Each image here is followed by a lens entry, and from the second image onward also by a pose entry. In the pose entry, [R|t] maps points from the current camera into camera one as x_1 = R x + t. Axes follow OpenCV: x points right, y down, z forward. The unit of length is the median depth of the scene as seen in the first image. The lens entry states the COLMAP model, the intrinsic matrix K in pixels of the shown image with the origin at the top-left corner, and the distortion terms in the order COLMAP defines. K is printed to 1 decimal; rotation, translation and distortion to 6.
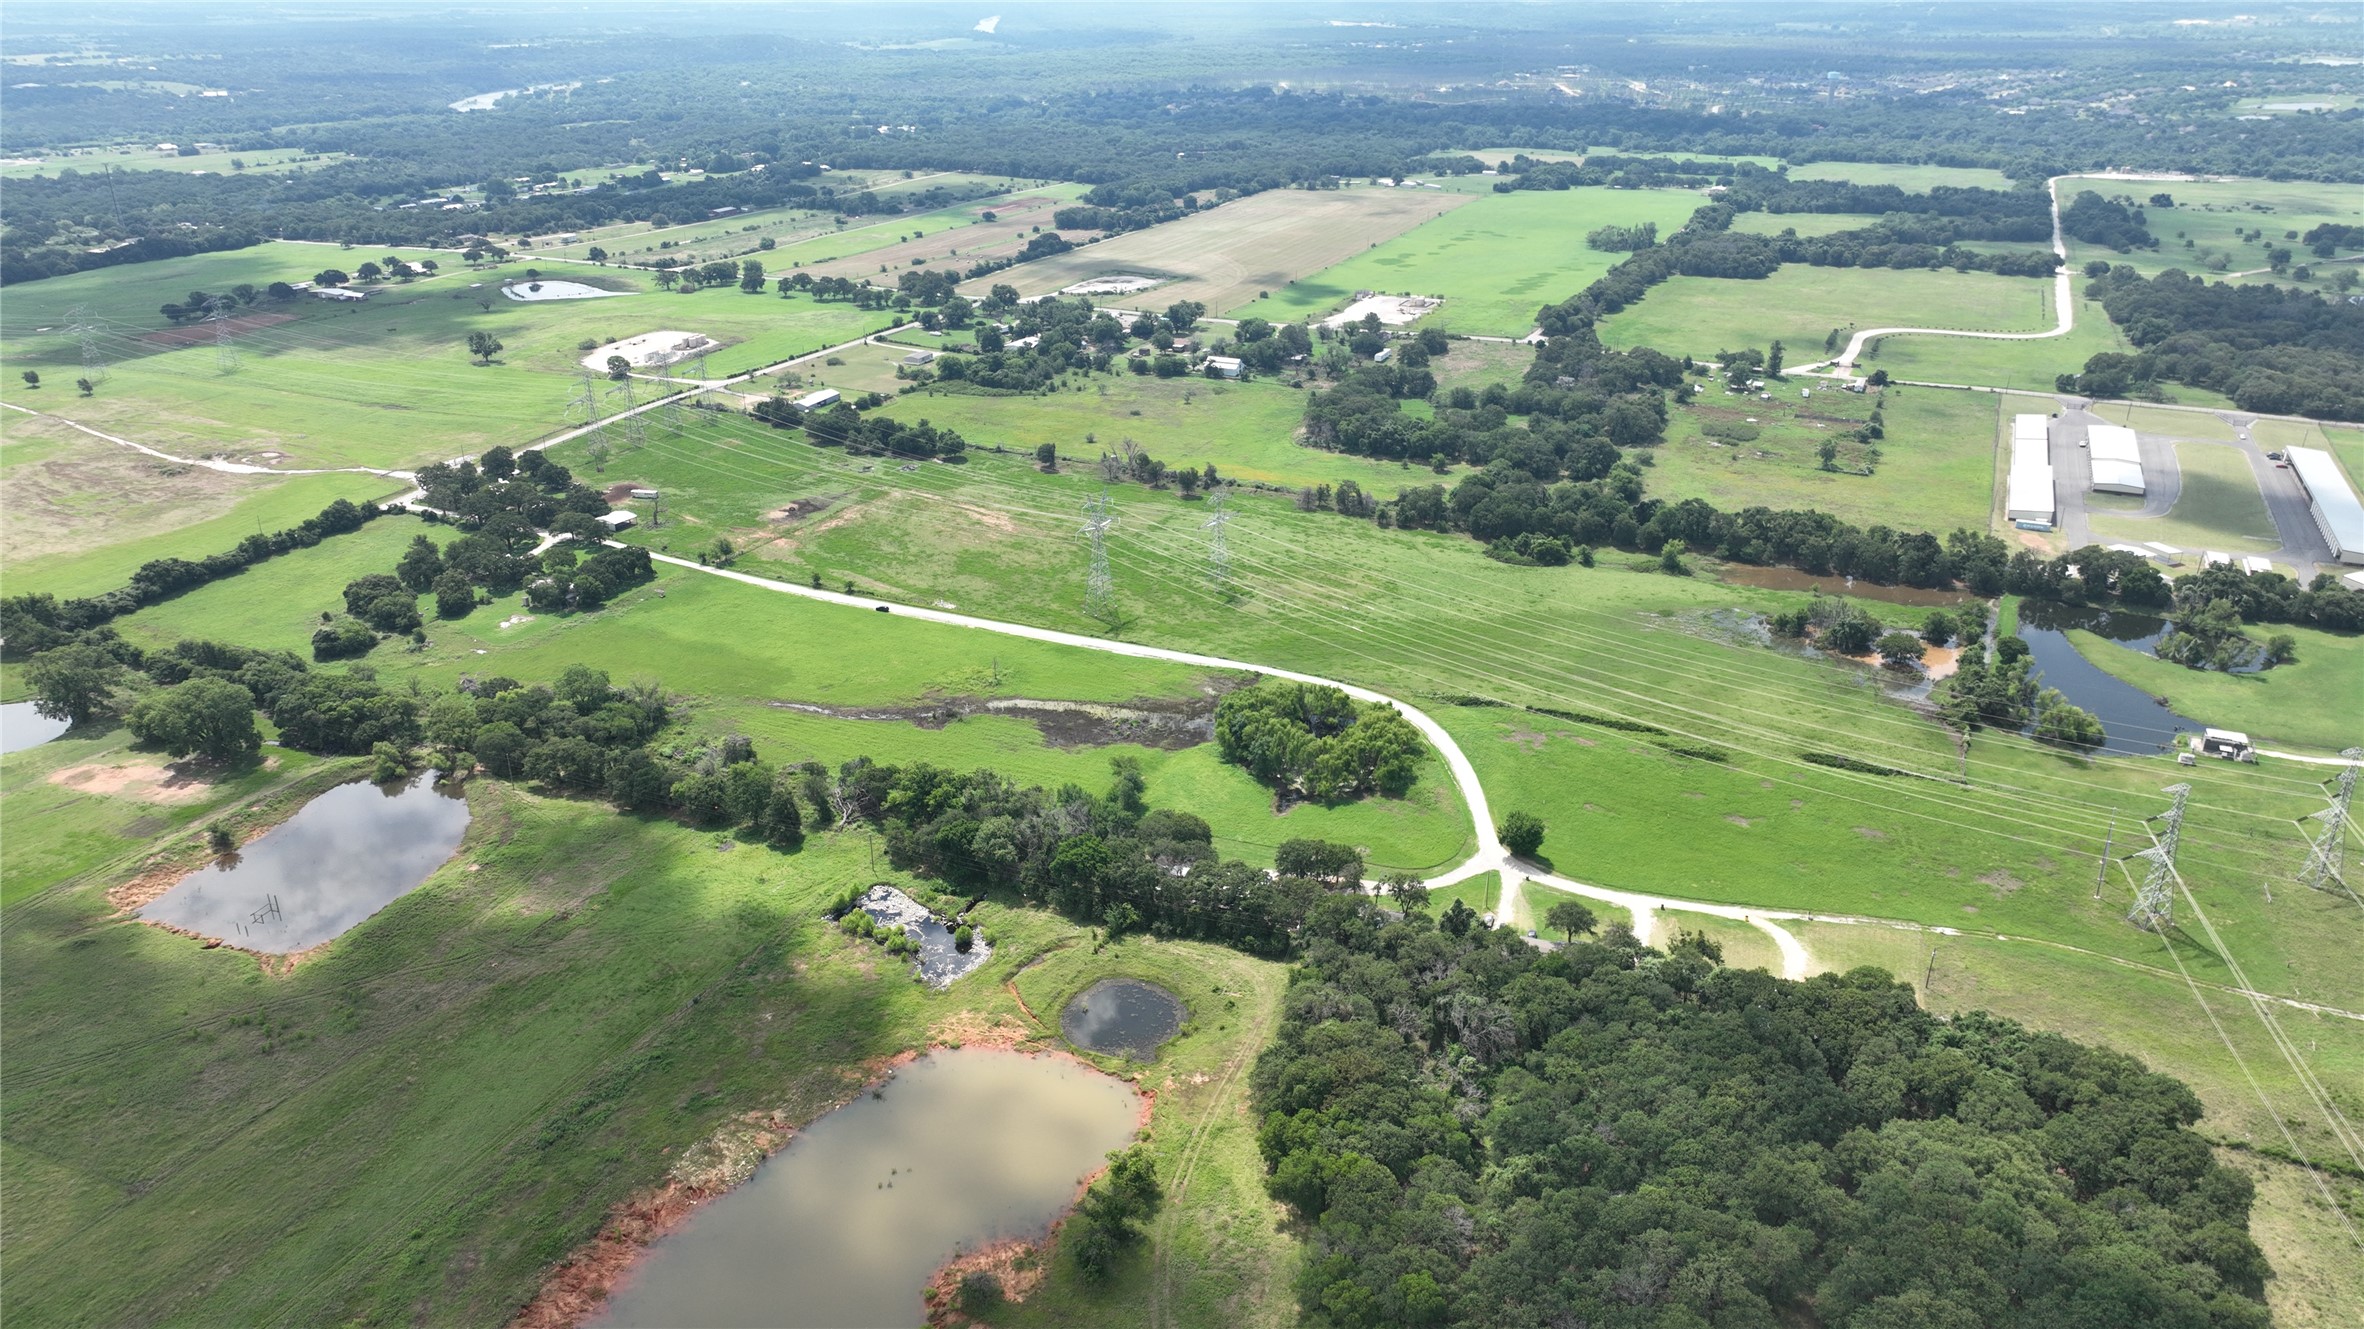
lens RADIAL K [[1671.3, 0, 1190.8], [0, 1671.3, 671.1], [0, 0, 1]] dist [0.002288, 0.012492]
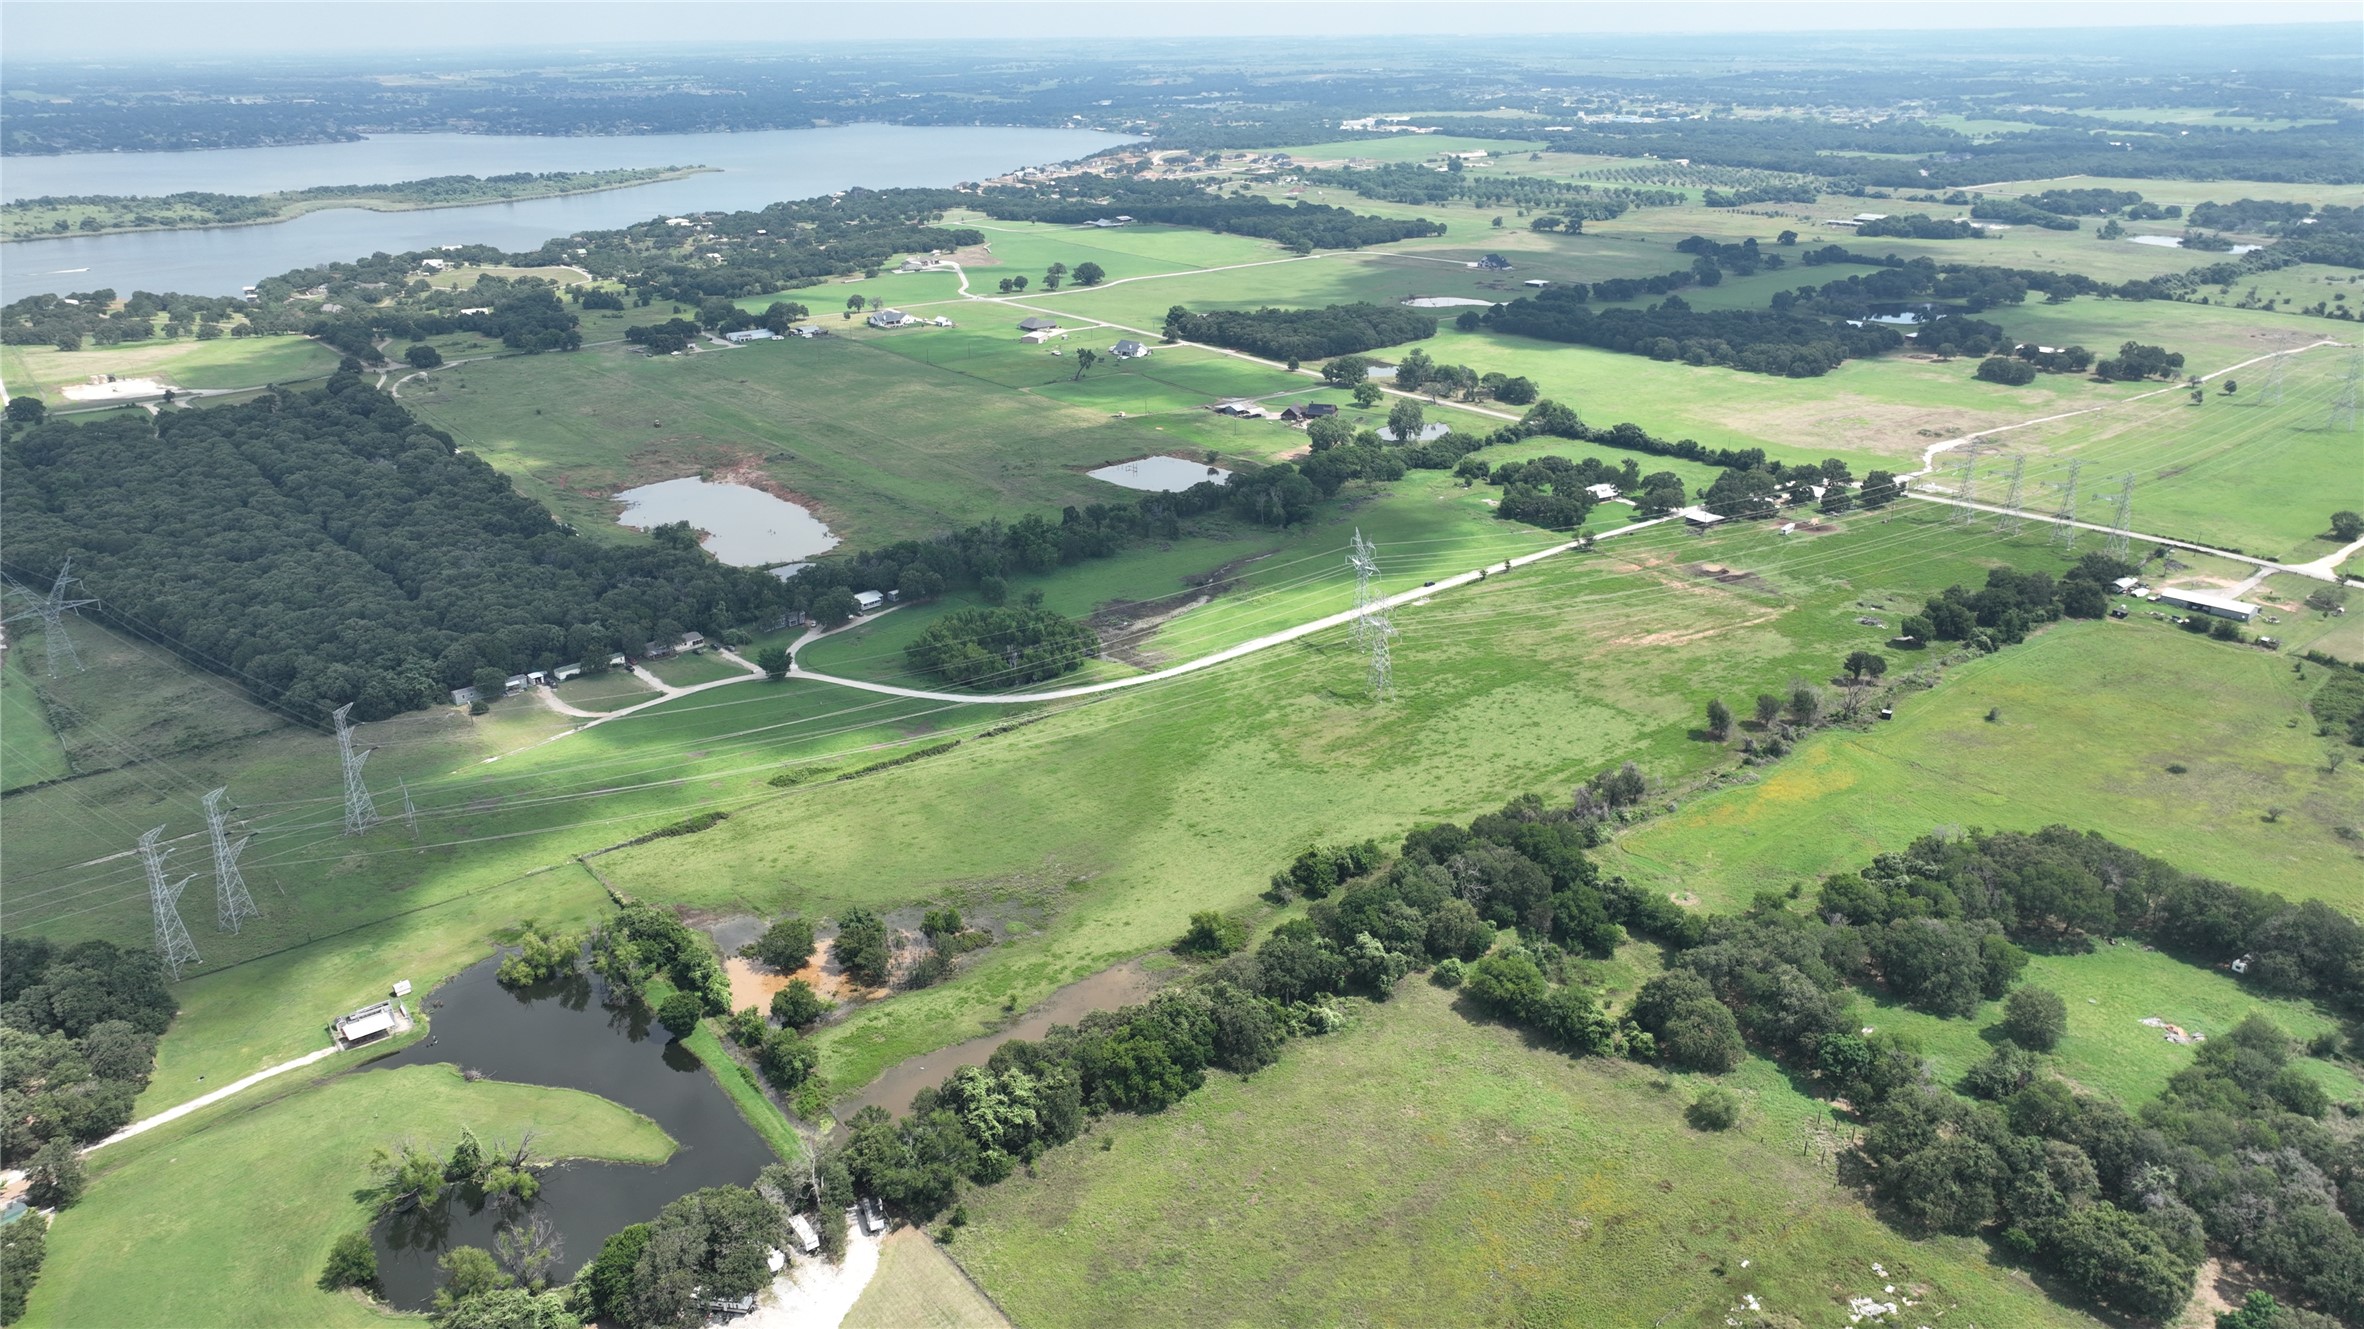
lens RADIAL K [[1672.8, 0, 1190.8], [0, 1672.8, 631.4], [0, 0, 1]] dist [0.006490, 0.007661]
pose [[-0.450165, 0.317161, -0.834722, 0.776780], [-0.334404, 0.806891, 0.486930, -0.465629], [0.827965, 0.498333, -0.257174, 1.057537]]
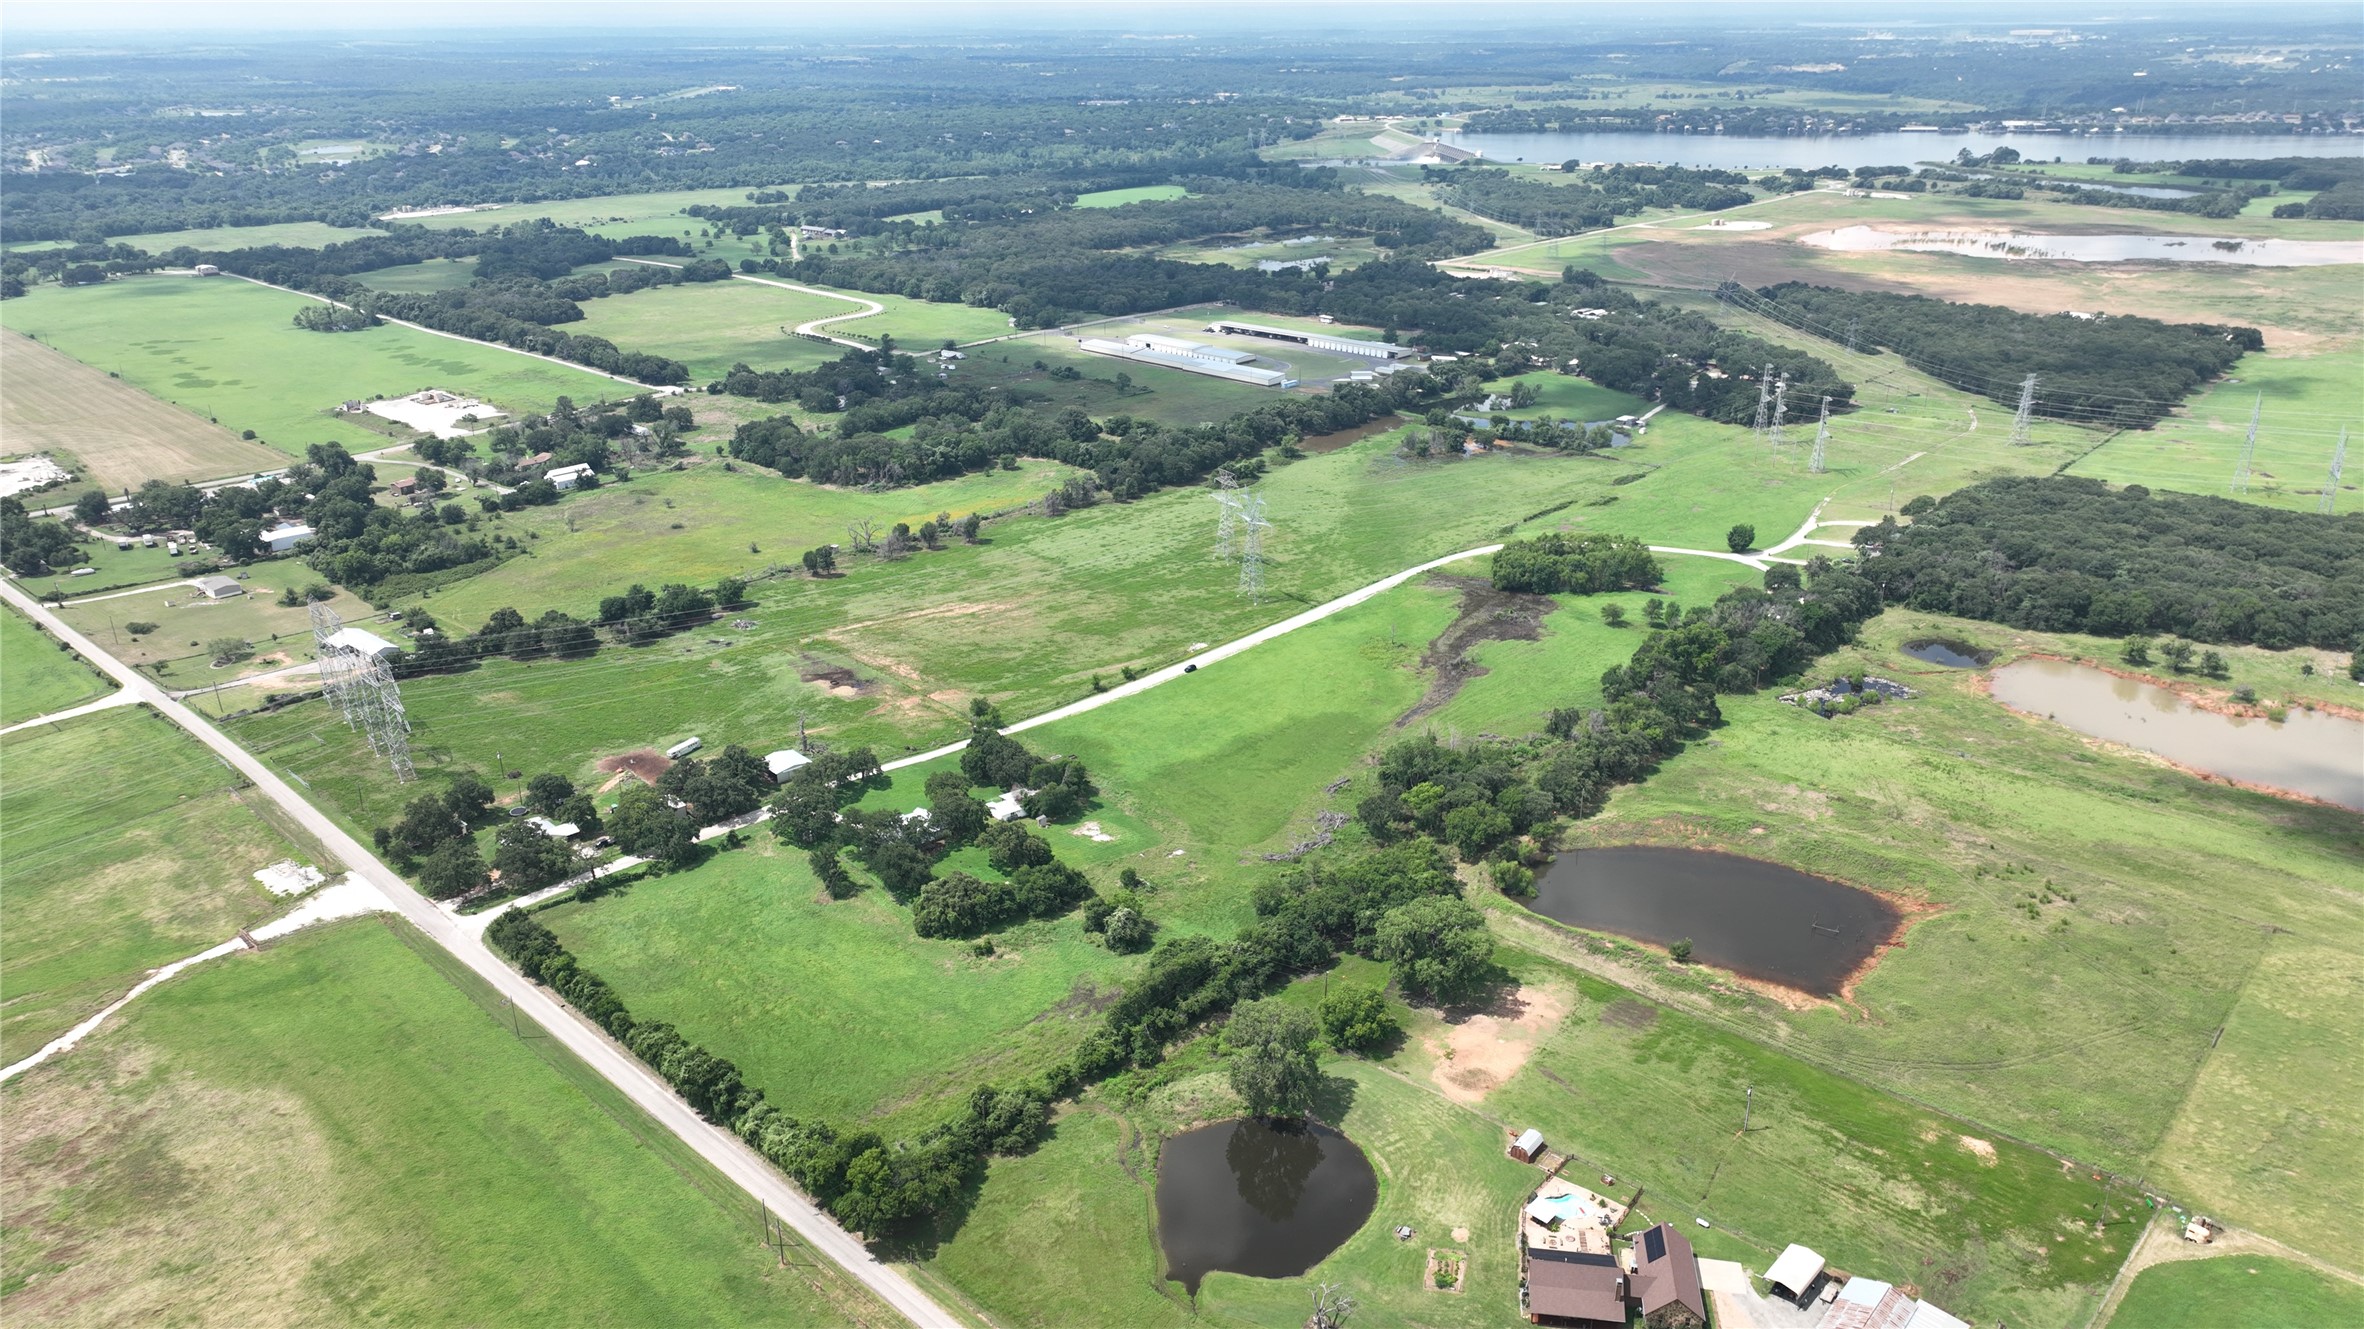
lens RADIAL K [[1656.3, 0, 1182.0], [0, 1656.3, 664.5], [0, 0, 1]] dist [-0.004922, -0.000007]
pose [[0.314234, -0.349834, 0.882538, -0.932436], [0.376041, 0.899456, 0.222649, -0.230342], [-0.871694, 0.261907, 0.414191, 0.542660]]
